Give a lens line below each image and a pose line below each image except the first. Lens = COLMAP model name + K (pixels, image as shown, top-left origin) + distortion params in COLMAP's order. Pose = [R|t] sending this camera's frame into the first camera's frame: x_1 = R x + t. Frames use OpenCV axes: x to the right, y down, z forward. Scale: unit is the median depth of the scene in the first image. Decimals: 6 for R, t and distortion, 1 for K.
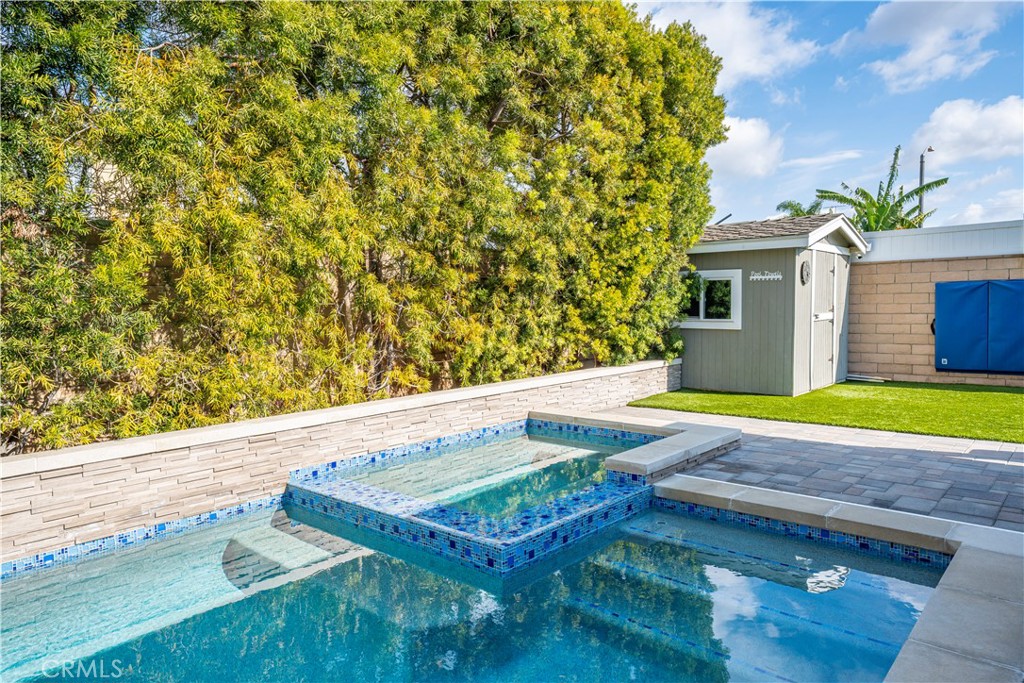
lens RADIAL K [[663.1, 0, 512.1], [0, 663.1, 345.3], [0, 0, 1]] dist [0.027532, -0.000447]
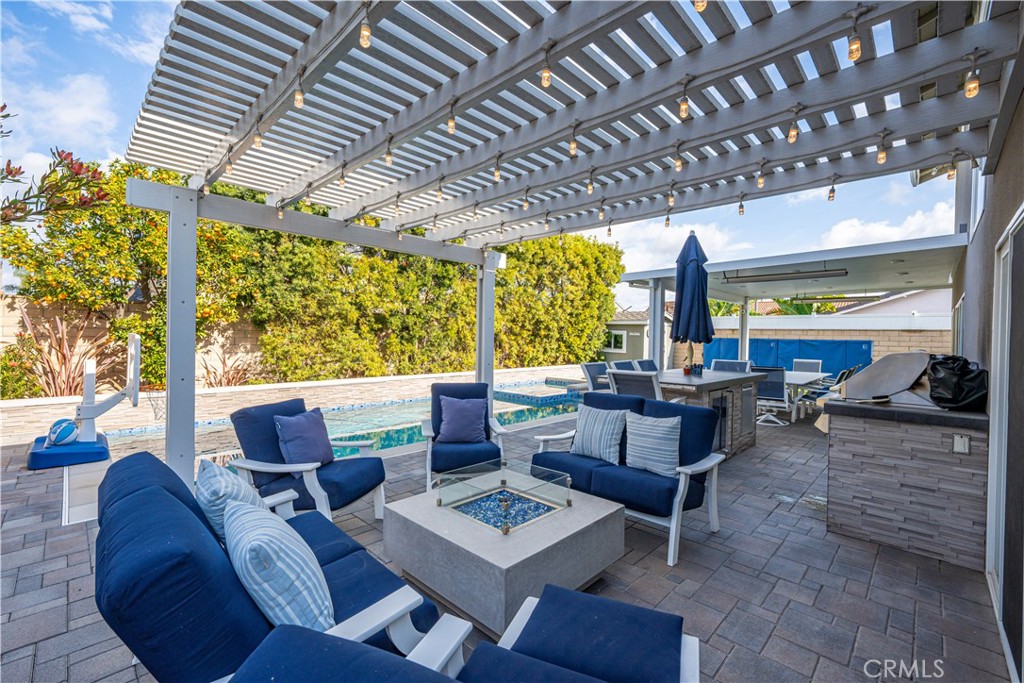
lens RADIAL K [[430.8, 0, 516.3], [0, 430.8, 341.6], [0, 0, 1]] dist [-0.001499, -0.000052]
pose [[0.998439, 0.035242, -0.043339, -0.028299], [-0.037198, 0.998286, -0.045183, 0.028715], [0.041672, 0.046725, 0.998038, -0.874066]]
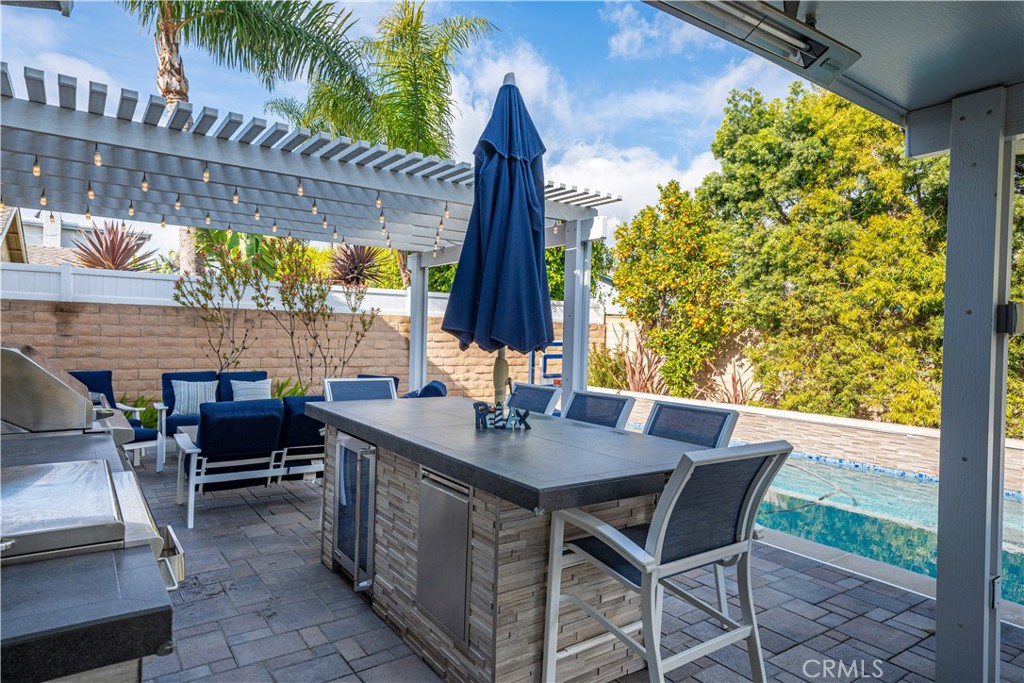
lens RADIAL K [[625.5, 0, 511.5], [0, 625.5, 340.6], [0, 0, 1]] dist [0.005264, 0.000940]
pose [[-0.242231, 0.022432, -0.969959, 0.663315], [-0.080405, 0.995830, 0.043110, -0.040071], [0.966881, 0.088433, -0.239417, -0.037512]]
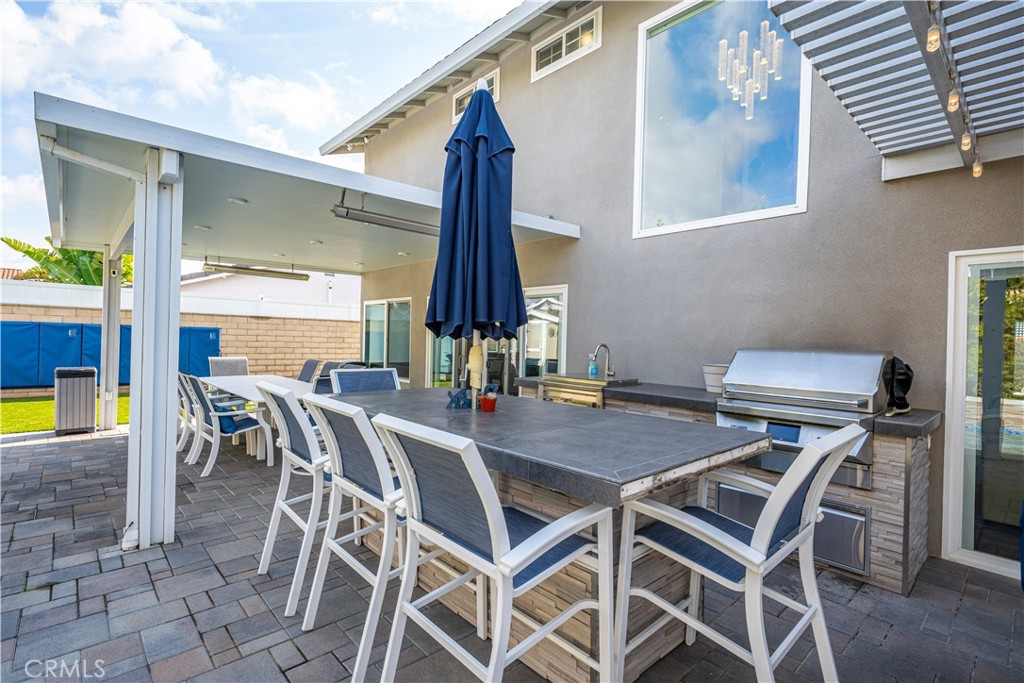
lens RADIAL K [[482.0, 0, 512.9], [0, 482.0, 337.8], [0, 0, 1]] dist [-0.000835, -0.000073]
pose [[0.099018, 0.023413, 0.994810, -0.118260], [0.031955, 0.999133, -0.026696, -0.002061], [-0.994572, 0.034432, 0.098184, -0.209403]]
